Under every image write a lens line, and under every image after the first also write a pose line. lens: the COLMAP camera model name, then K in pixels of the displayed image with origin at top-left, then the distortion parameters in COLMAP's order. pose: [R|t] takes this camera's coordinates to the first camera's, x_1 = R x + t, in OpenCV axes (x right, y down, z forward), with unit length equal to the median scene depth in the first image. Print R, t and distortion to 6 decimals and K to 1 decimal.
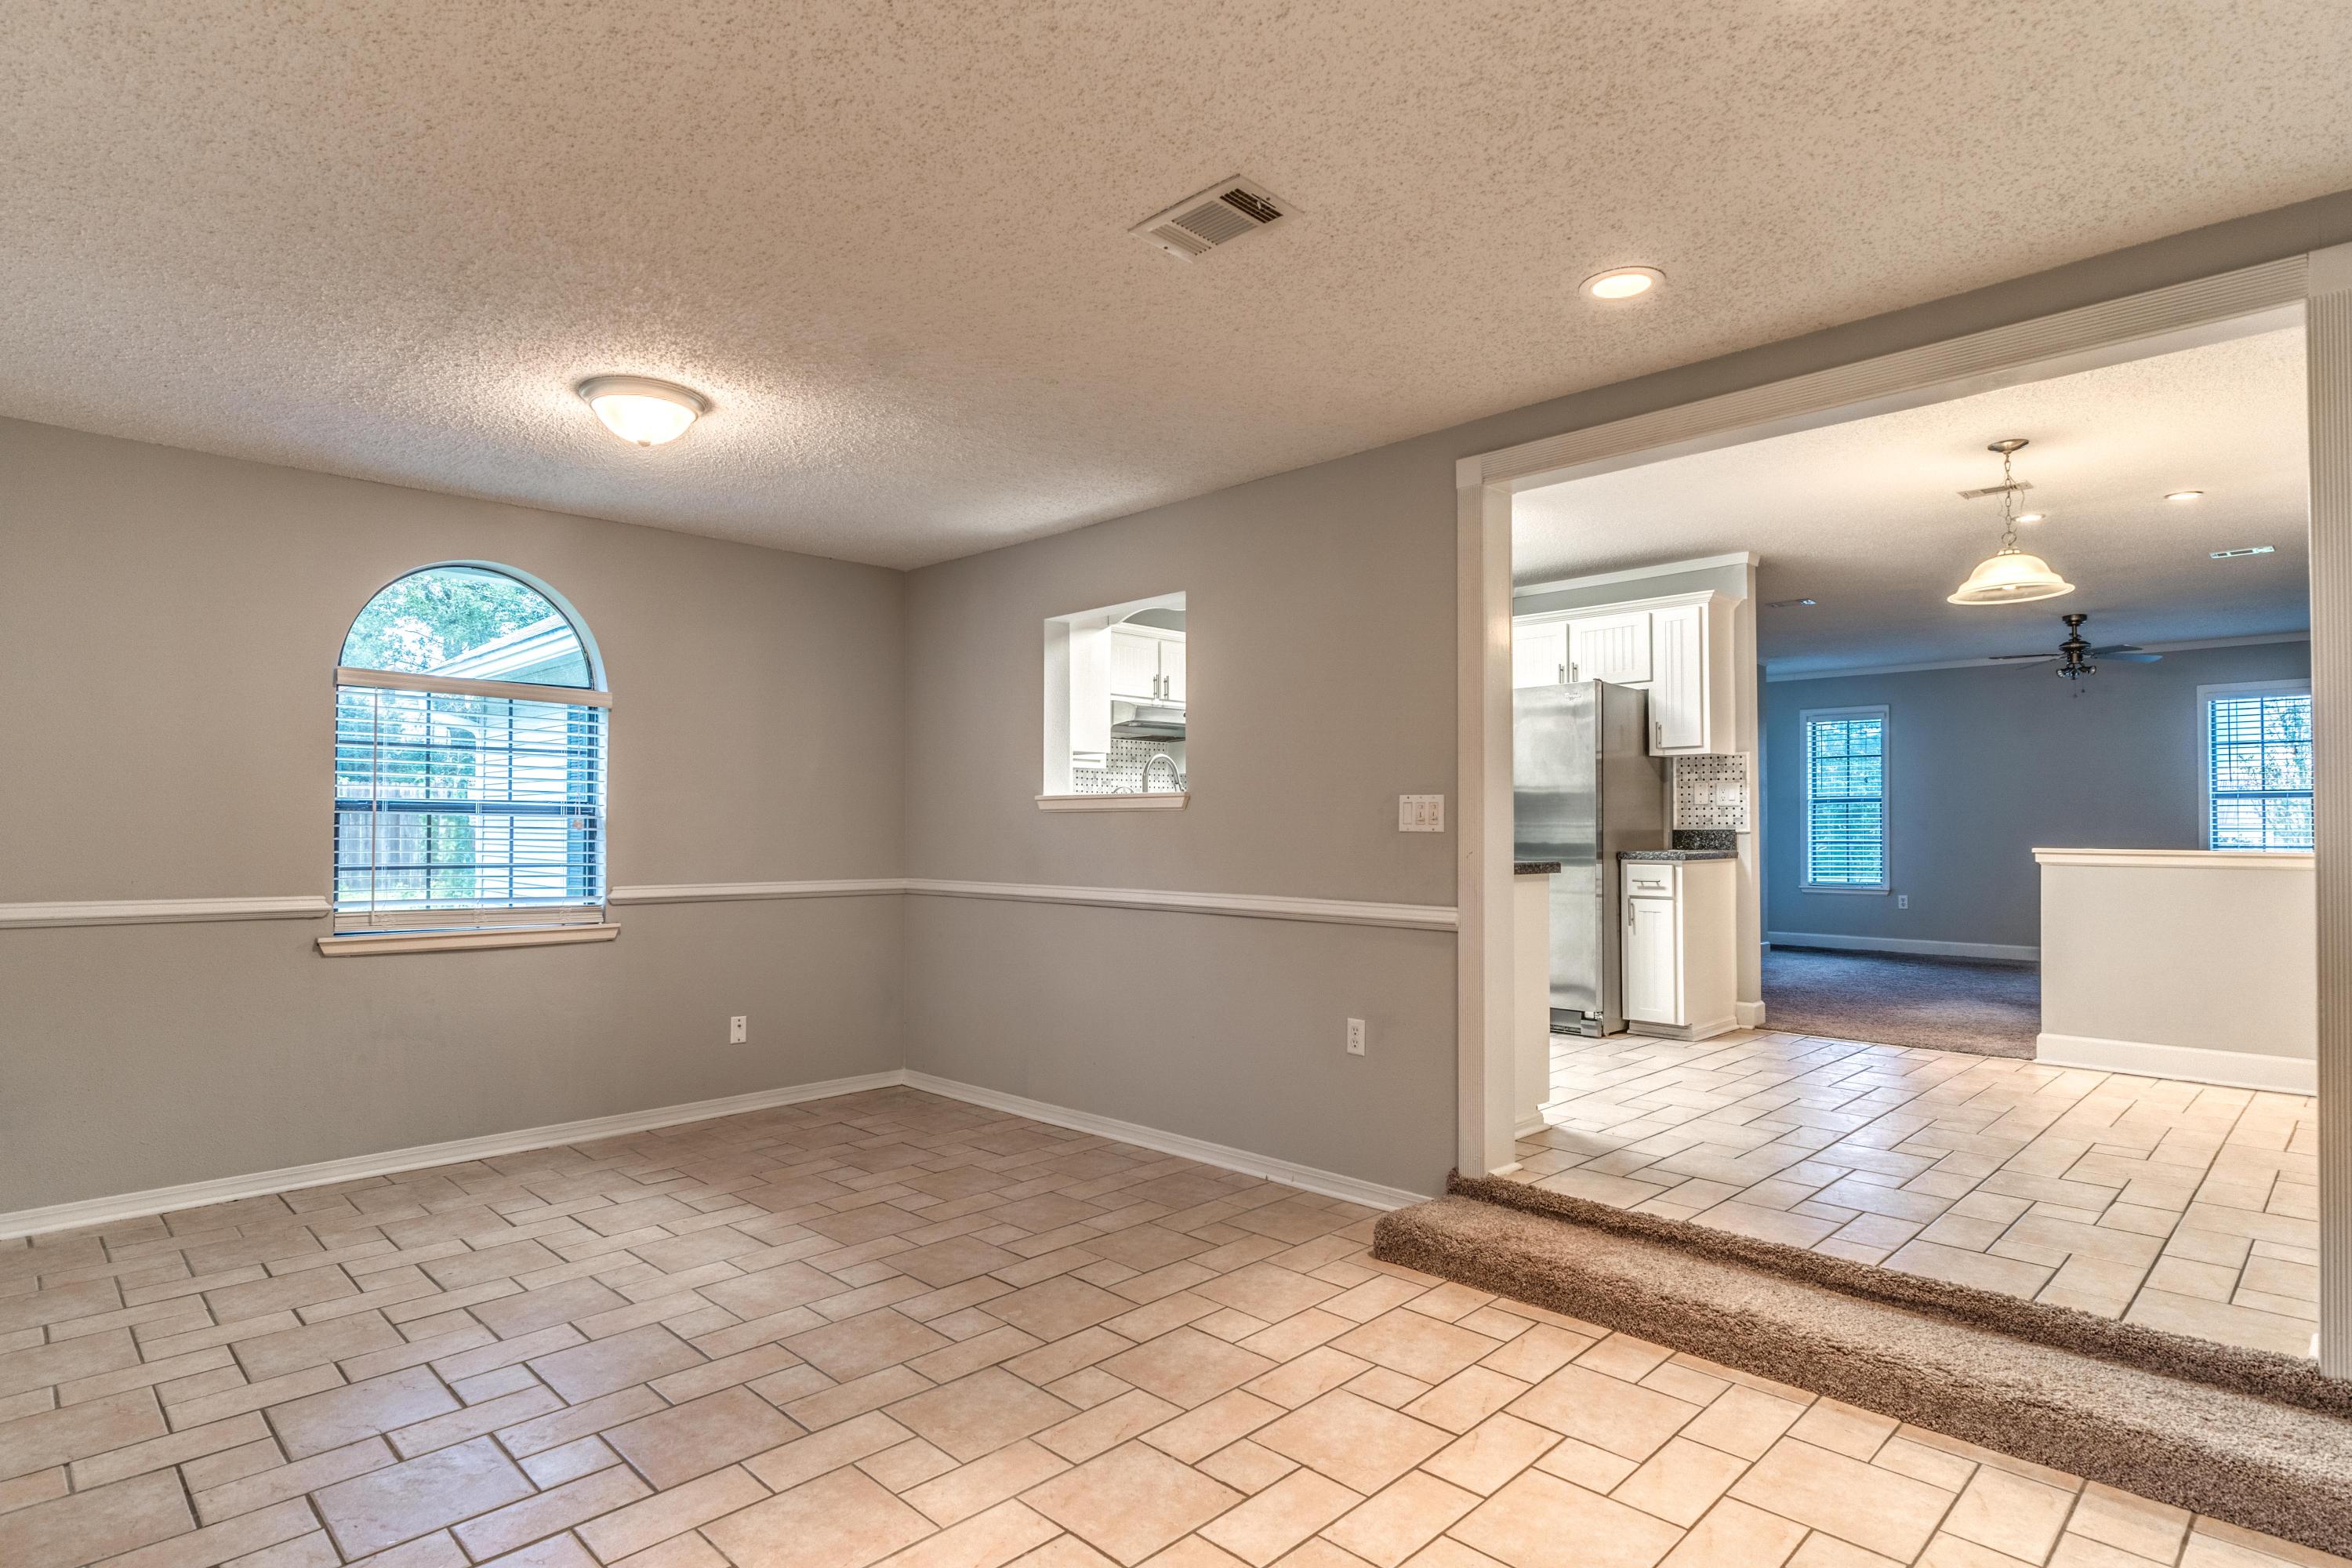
lens RADIAL K [[1219.8, 0, 1161.8], [0, 1219.8, 821.0], [0, 0, 1]] dist [0.014731, 0.001087]
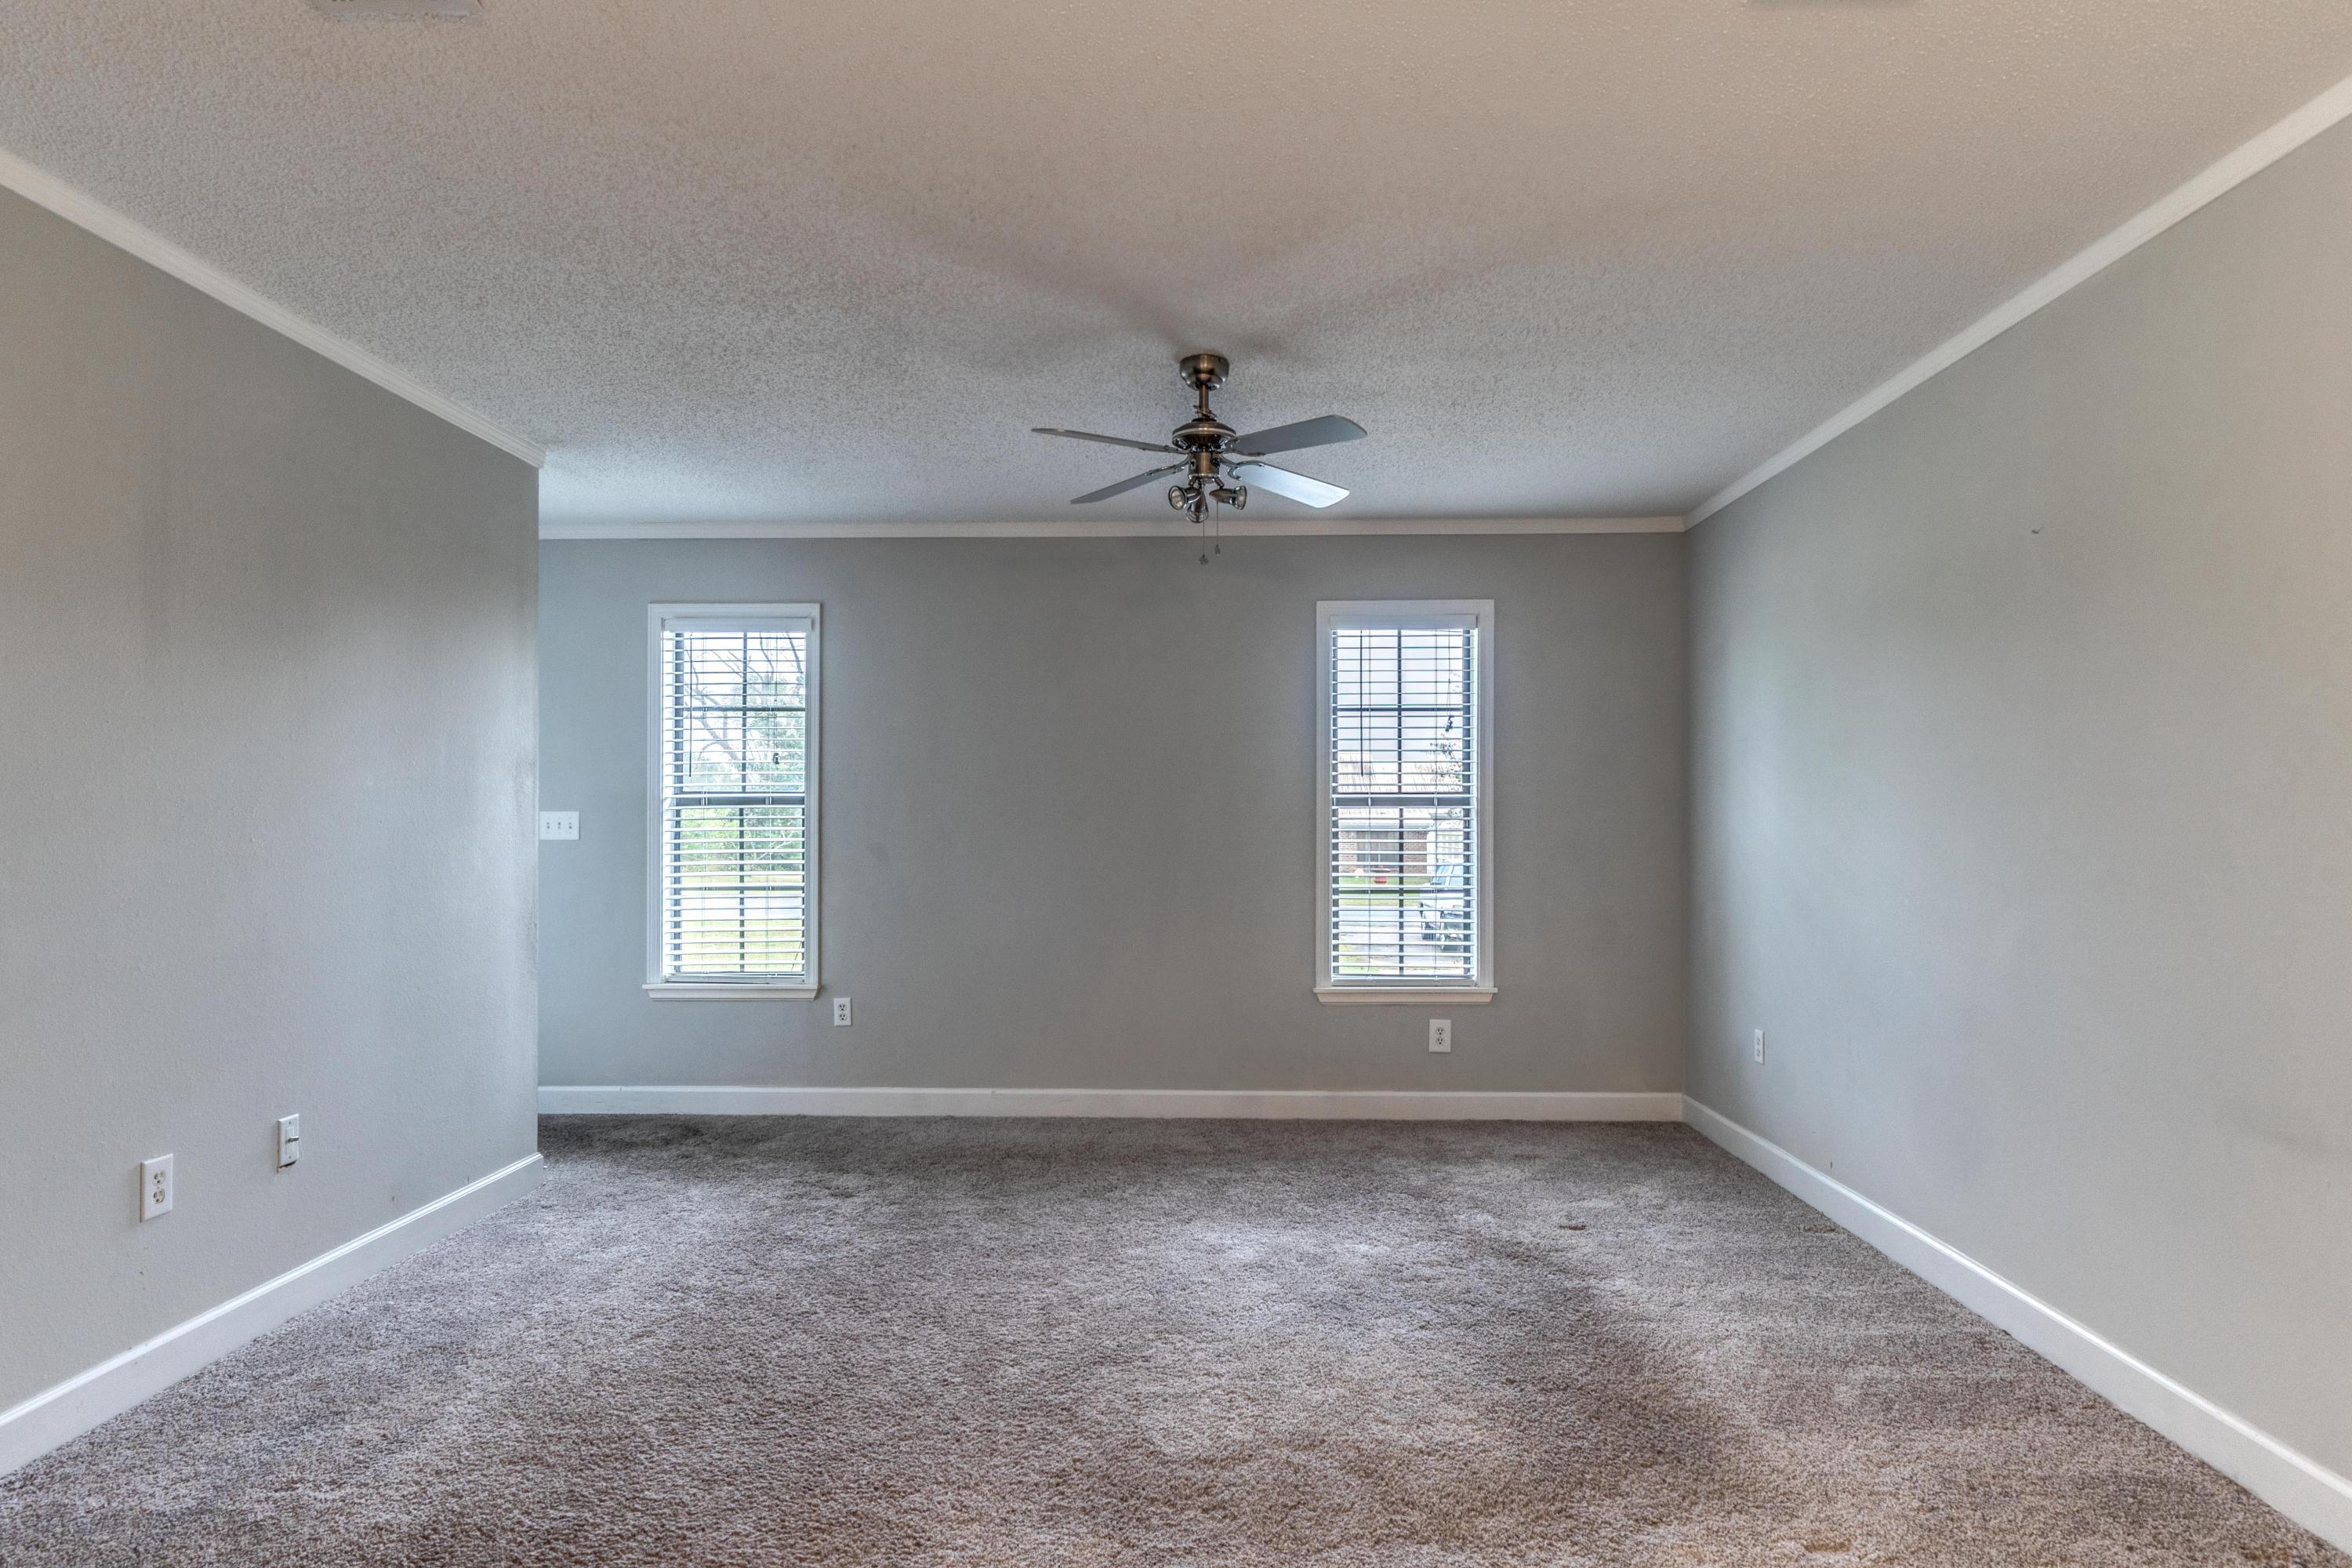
lens RADIAL K [[1219.8, 0, 1161.8], [0, 1219.8, 821.0], [0, 0, 1]] dist [0.014731, 0.001087]
pose [[0.700379, 0.007899, 0.713727, 0.411122], [-0.005282, 0.999969, -0.005884, -0.008646], [-0.713751, 0.000351, 0.700399, 0.675560]]
